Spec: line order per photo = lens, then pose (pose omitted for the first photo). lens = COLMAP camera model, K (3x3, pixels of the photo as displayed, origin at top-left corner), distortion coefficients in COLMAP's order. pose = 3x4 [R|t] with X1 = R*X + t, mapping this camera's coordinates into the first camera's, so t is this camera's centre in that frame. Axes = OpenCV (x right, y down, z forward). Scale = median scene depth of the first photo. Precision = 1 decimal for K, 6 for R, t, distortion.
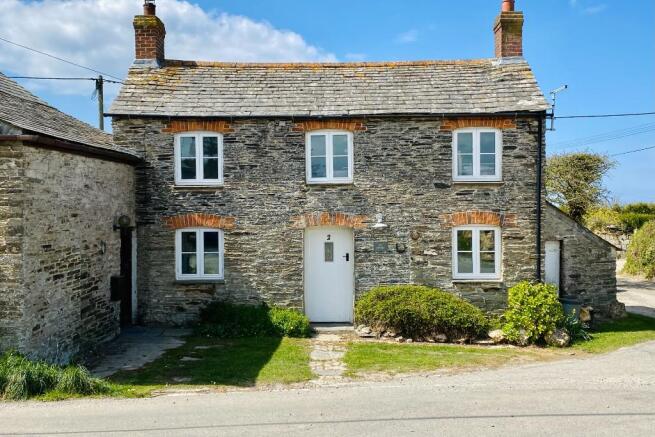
lens RADIAL K [[627.9, 0, 328.1], [0, 627.9, 209.4], [0, 0, 1]] dist [0.113653, -0.001681]
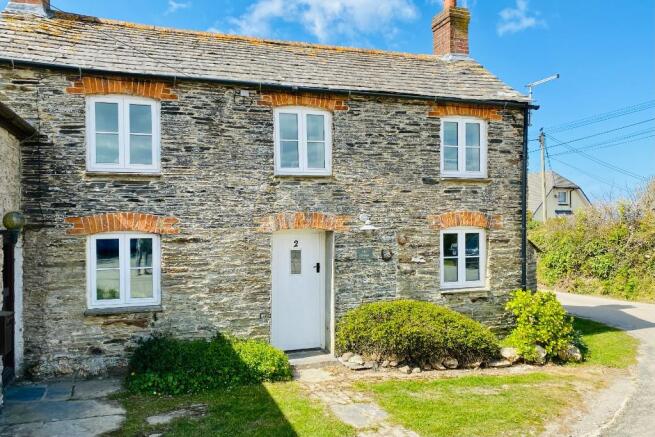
lens RADIAL K [[502.7, 0, 327.5], [0, 502.7, 218.5], [0, 0, 1]] dist [0.046259, -0.052619]
pose [[0.946255, 0.000637, 0.323421, -0.173389], [0.001295, 0.999983, -0.005760, 0.016848], [-0.323419, 0.005870, 0.946237, 0.397044]]
